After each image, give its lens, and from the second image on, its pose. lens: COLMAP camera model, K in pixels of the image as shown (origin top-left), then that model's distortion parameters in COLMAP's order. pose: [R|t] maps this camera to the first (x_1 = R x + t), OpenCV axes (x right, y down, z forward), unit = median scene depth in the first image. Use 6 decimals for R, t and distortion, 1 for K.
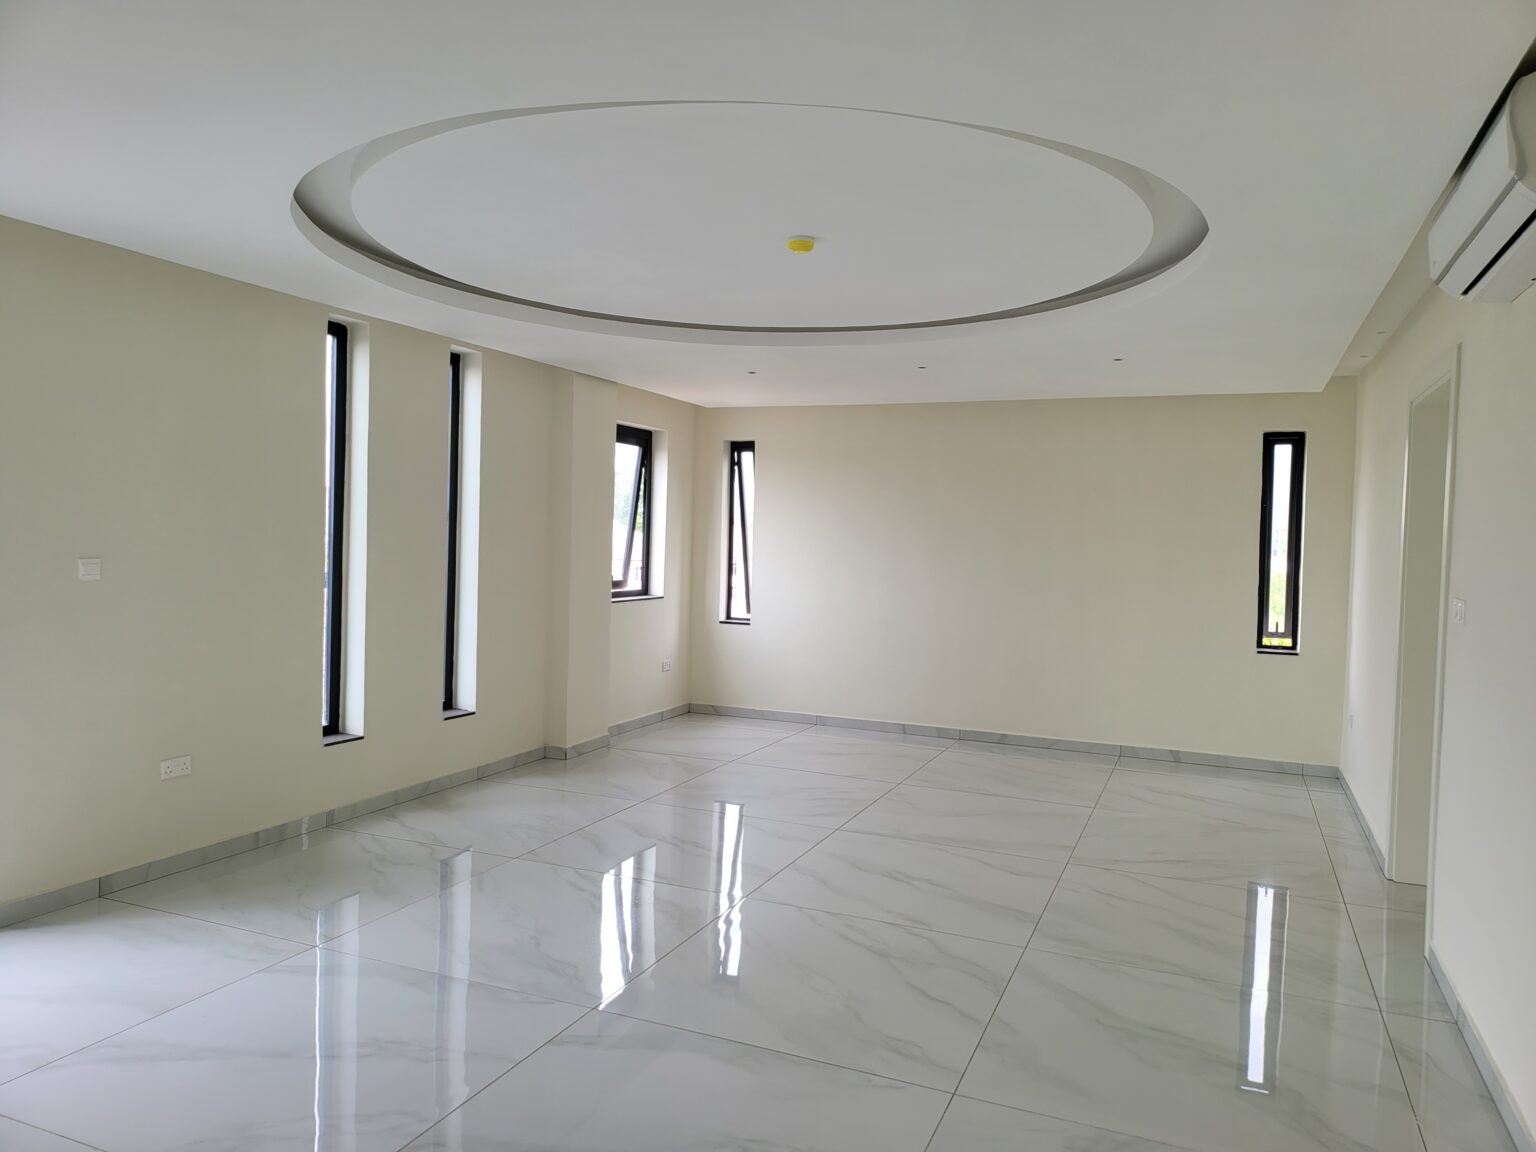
lens RADIAL K [[1068.5, 0, 769.6], [0, 1068.5, 573.0], [0, 0, 1]] dist [0.051788, -0.054037]
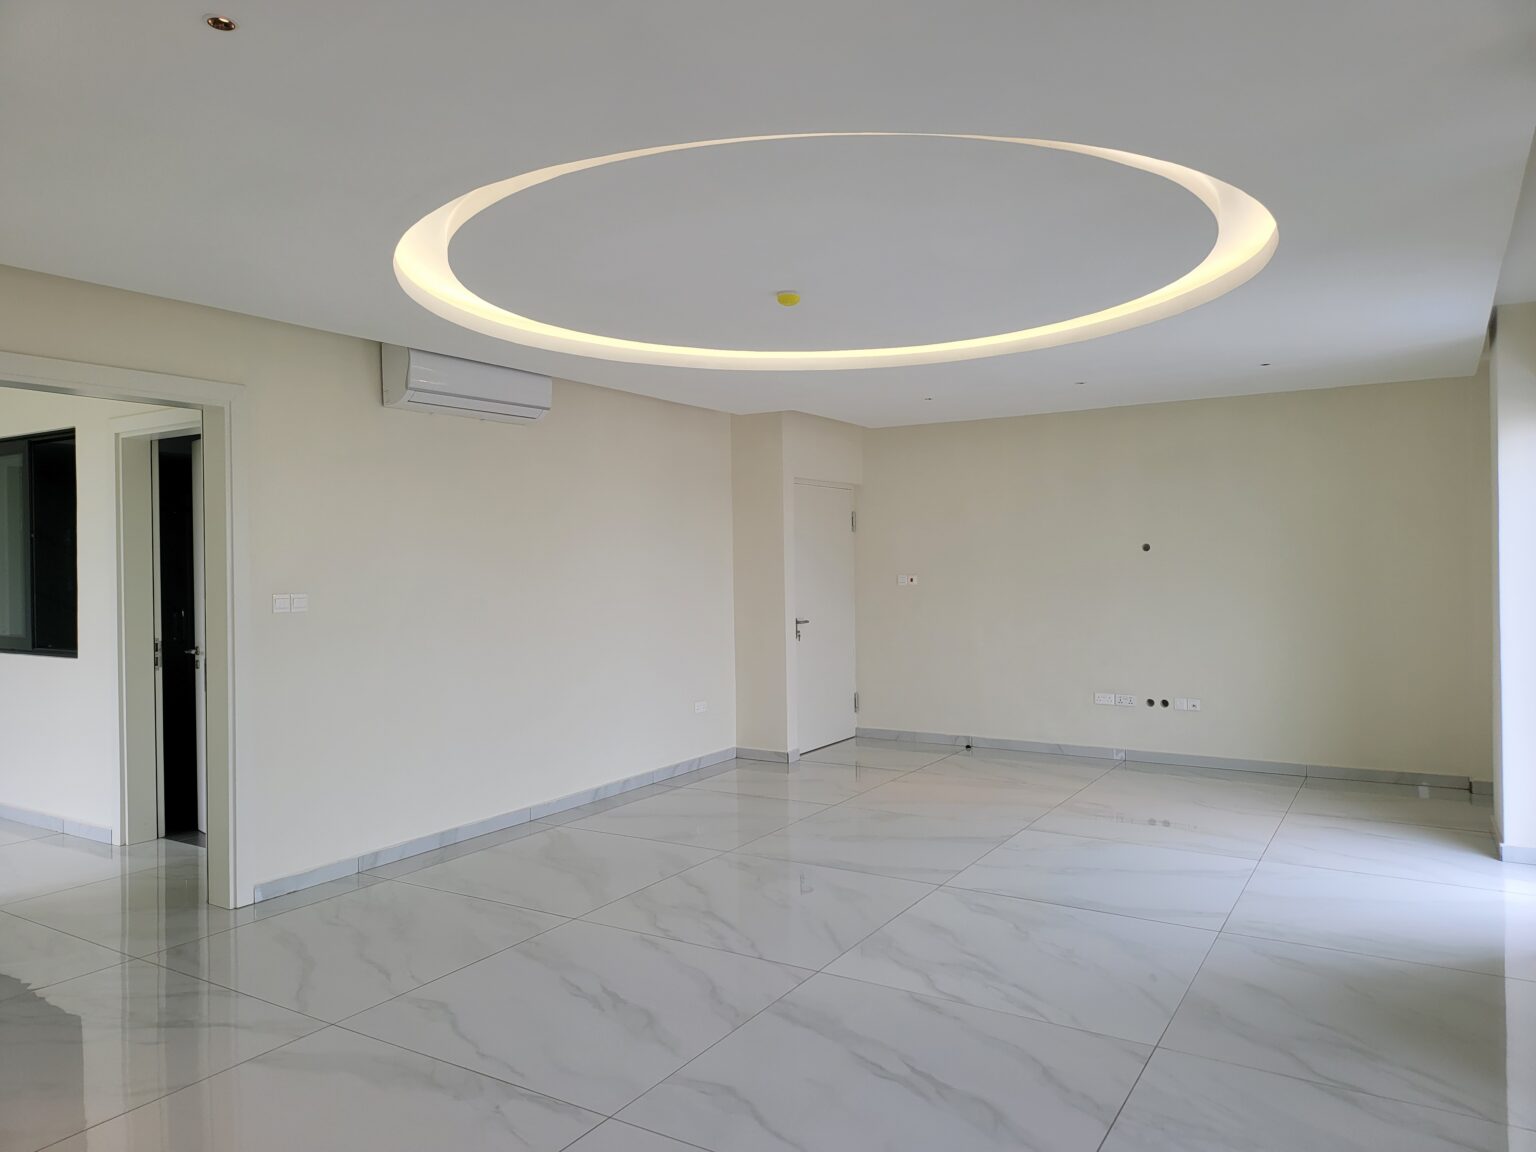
lens RADIAL K [[1068.5, 0, 761.0], [0, 1068.5, 566.2], [0, 0, 1]] dist [0.051788, -0.054037]
pose [[-0.988055, -0.014355, 0.153429, -0.112846], [-0.008067, 0.999105, 0.041527, -0.060797], [-0.153888, 0.039793, -0.987287, 1.969517]]
